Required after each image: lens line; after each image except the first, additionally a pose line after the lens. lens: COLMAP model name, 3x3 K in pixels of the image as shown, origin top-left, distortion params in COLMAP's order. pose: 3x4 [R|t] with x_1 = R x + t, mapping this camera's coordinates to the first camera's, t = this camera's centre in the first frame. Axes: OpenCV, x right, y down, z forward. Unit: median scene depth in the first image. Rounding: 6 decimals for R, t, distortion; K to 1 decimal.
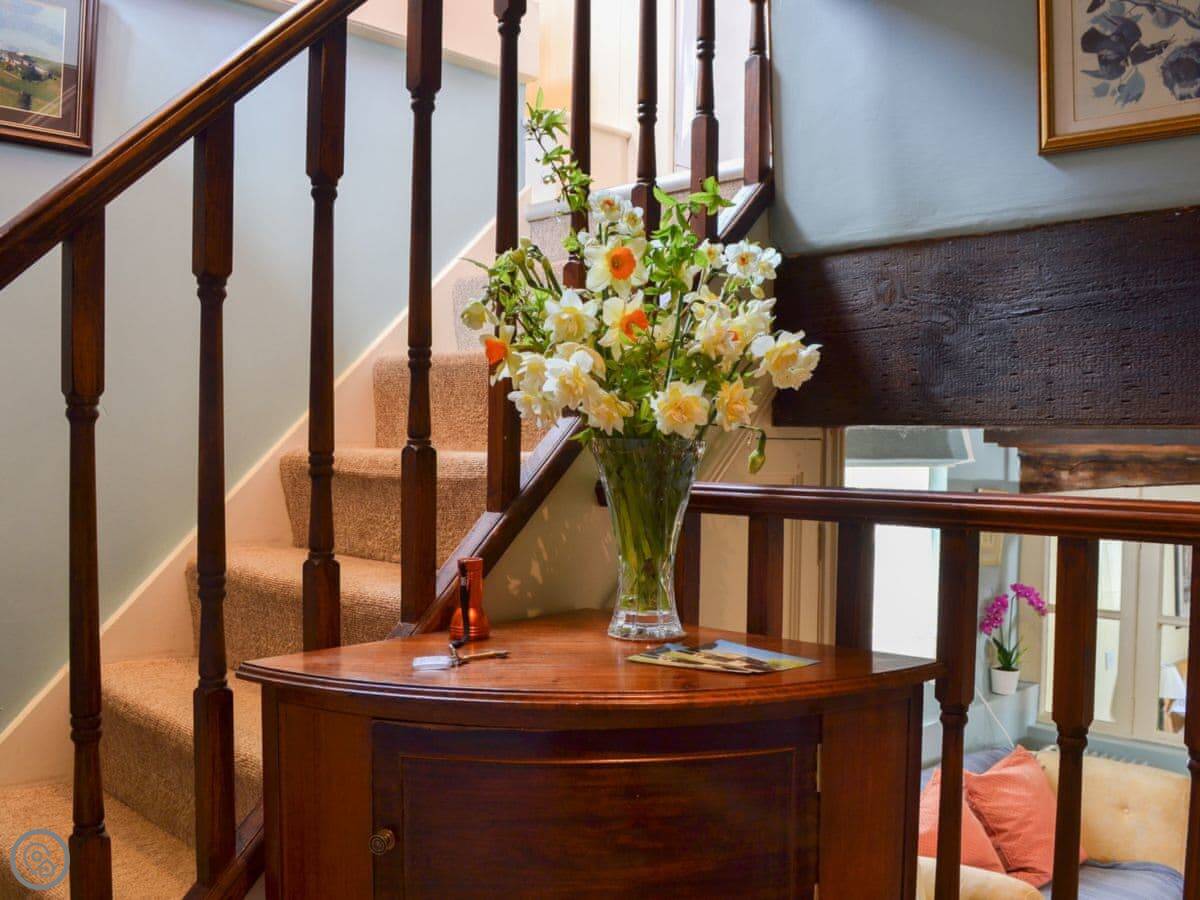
lens RADIAL K [[1160.1, 0, 600.0], [0, 1160.1, 450.0], [0, 0, 1]] dist [-0.089133, 0.018993]
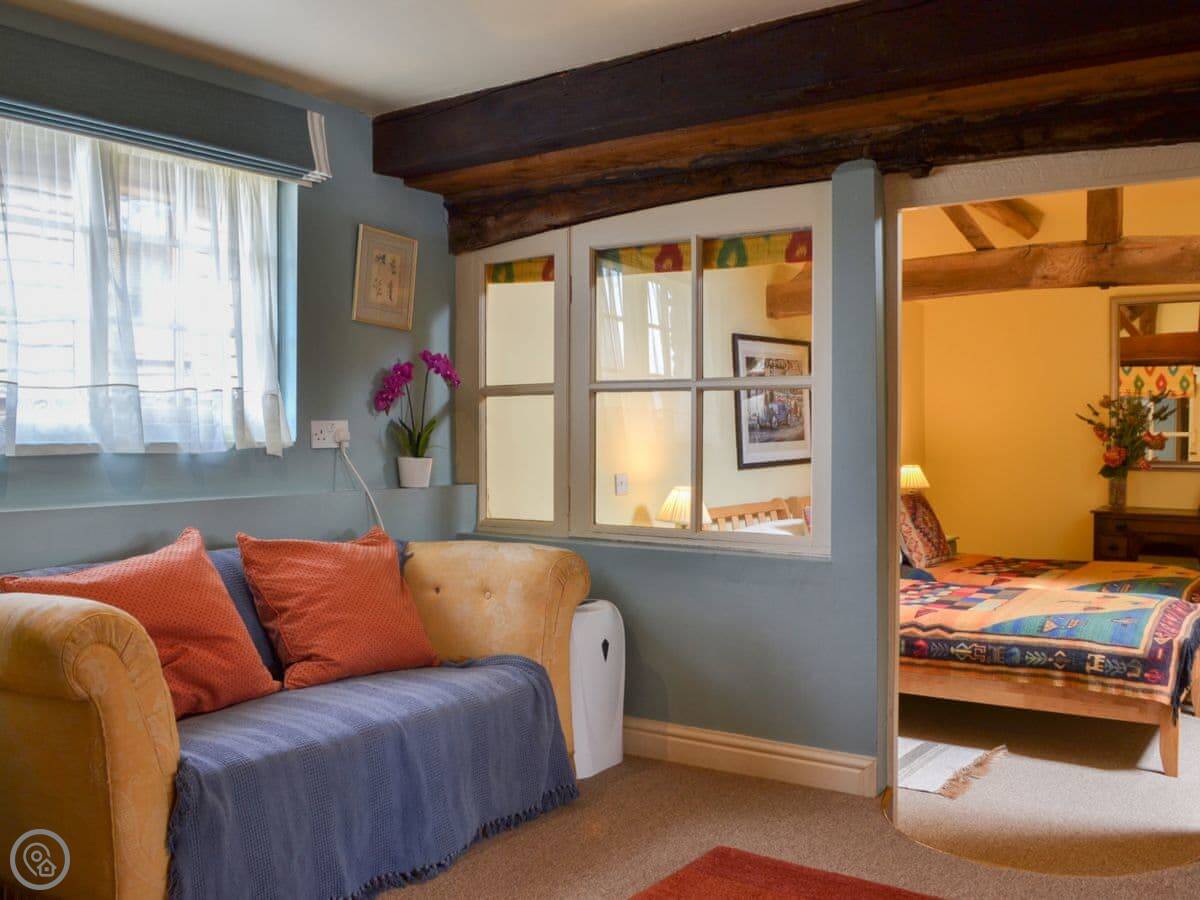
lens RADIAL K [[1160.1, 0, 600.0], [0, 1160.1, 450.0], [0, 0, 1]] dist [-0.089133, 0.018993]
pose [[0.985344, -0.021093, 0.169268, 0.357440], [0.019140, 0.999730, 0.013162, 0.184630], [-0.169500, -0.009729, 0.985482, 0.180068]]
